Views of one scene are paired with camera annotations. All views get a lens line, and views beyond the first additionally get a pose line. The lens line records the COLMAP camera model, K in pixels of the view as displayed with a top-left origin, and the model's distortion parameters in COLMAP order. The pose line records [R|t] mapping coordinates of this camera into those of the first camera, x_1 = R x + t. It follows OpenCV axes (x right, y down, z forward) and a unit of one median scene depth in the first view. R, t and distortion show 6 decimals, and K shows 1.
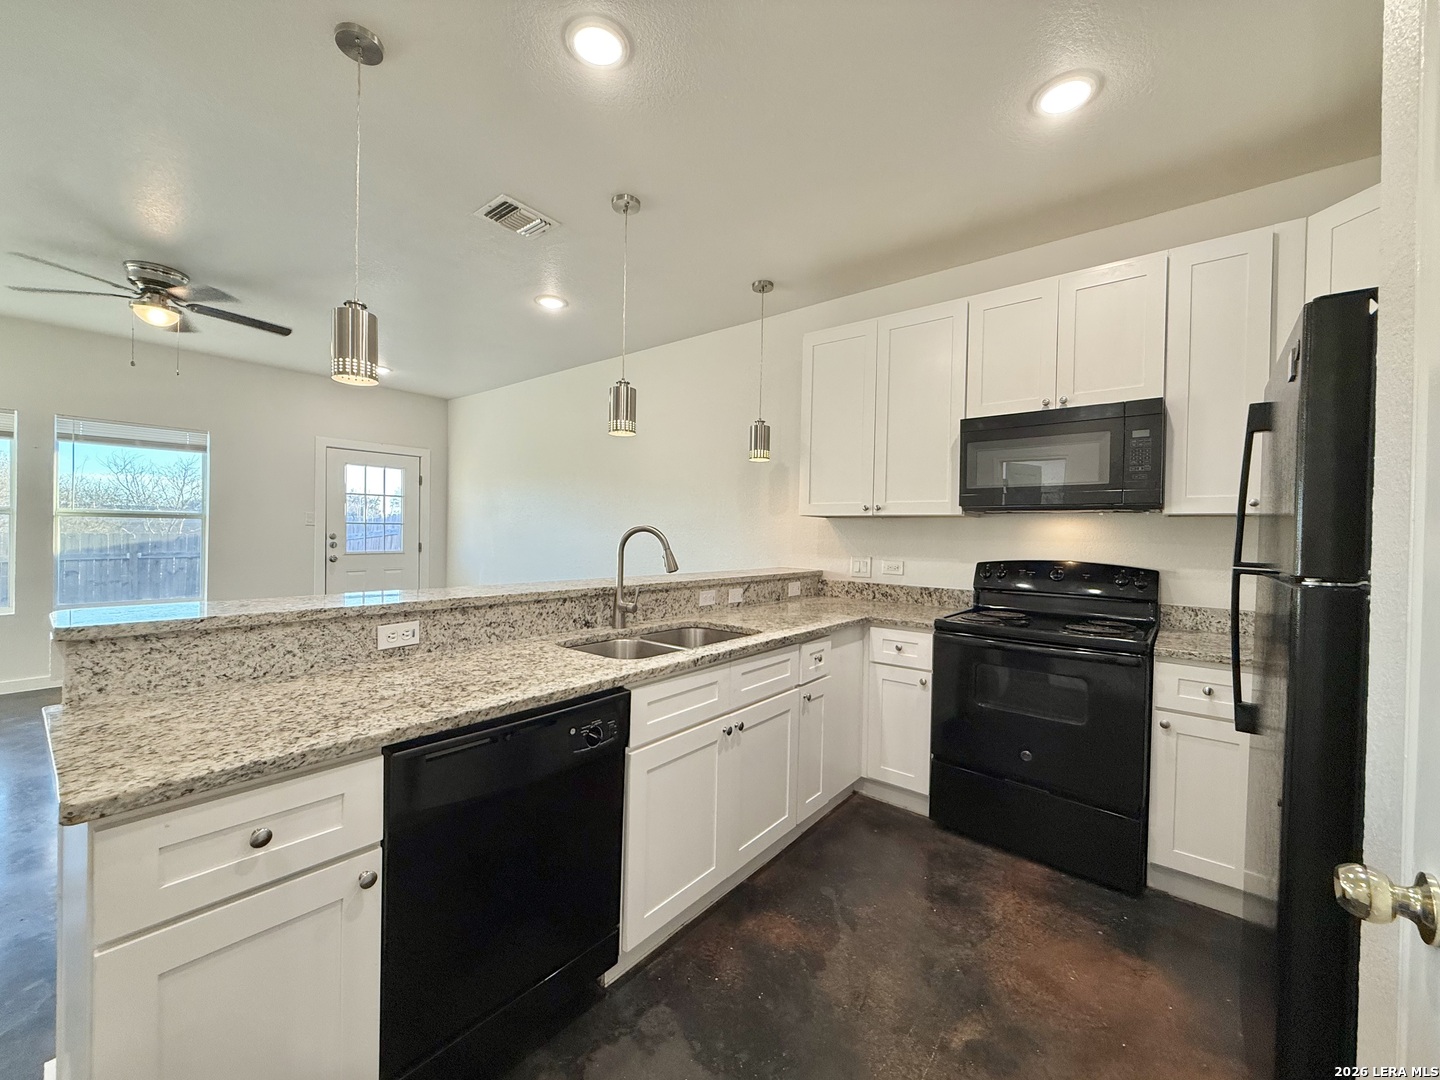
lens RADIAL K [[574.8, 0, 717.5], [0, 574.8, 539.6], [0, 0, 1]] dist [0.001256, -0.000030]
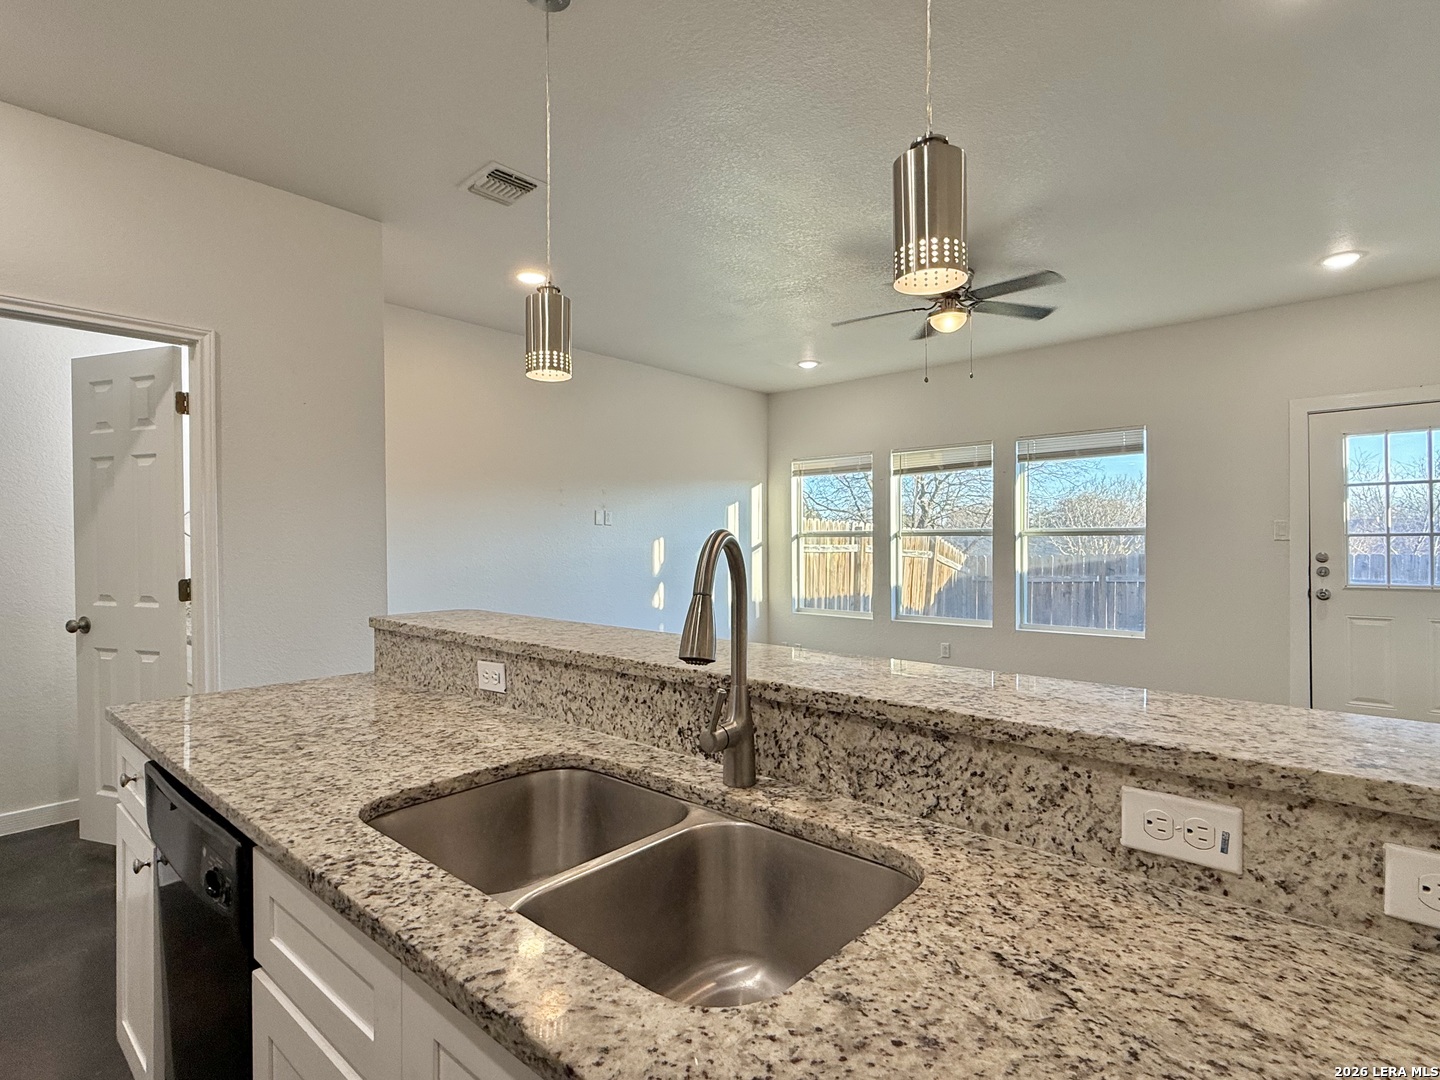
lens RADIAL K [[731.5, 0, 712.7], [0, 731.5, 543.2], [0, 0, 1]] dist [0.001884, 0.000415]
pose [[-0.046844, -0.014831, -0.998792, 0.310835], [-0.009592, 0.999850, -0.014397, -0.008010], [0.998856, 0.008906, -0.046979, 0.887408]]
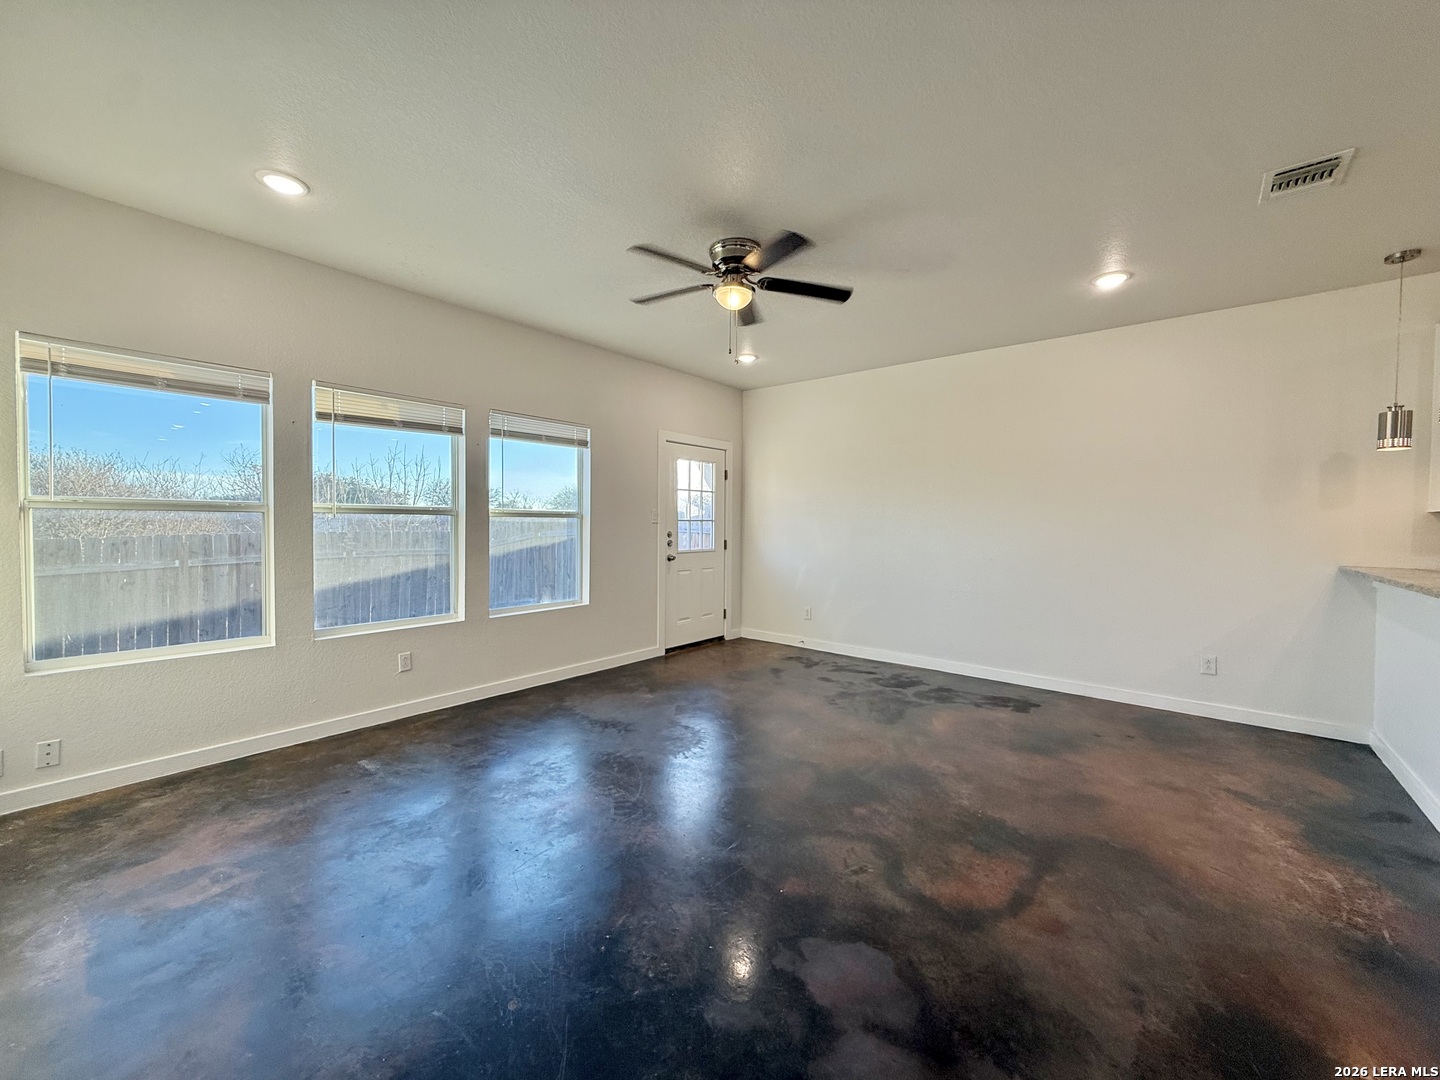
lens RADIAL K [[574.8, 0, 717.5], [0, 574.8, 539.6], [0, 0, 1]] dist [0.001256, -0.000030]
pose [[0.999887, -0.008805, -0.012176, -1.310012], [0.009006, 0.999823, 0.016540, -0.026978], [0.012029, -0.016648, 0.999789, 0.100671]]
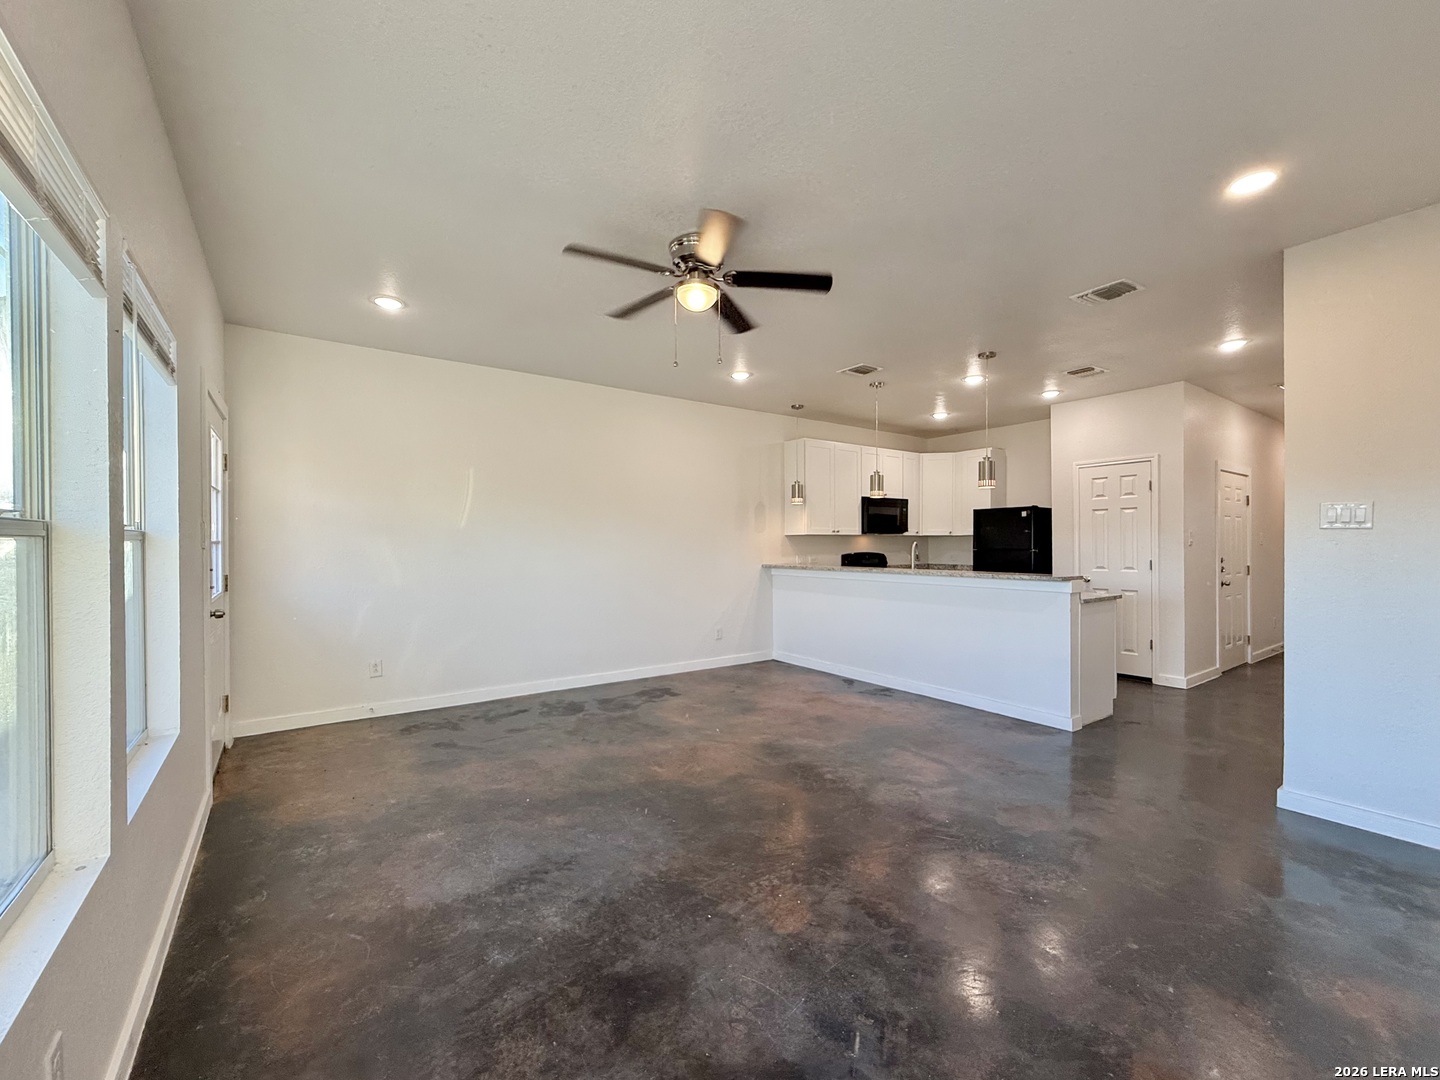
lens RADIAL K [[601.6, 0, 715.4], [0, 601.6, 545.6], [0, 0, 1]] dist [0.000420, 0.000022]
pose [[0.269601, -0.026511, 0.962607, -2.394767], [0.016870, 0.999598, 0.022805, -0.070939], [-0.962824, 0.010091, 0.269940, 0.982819]]
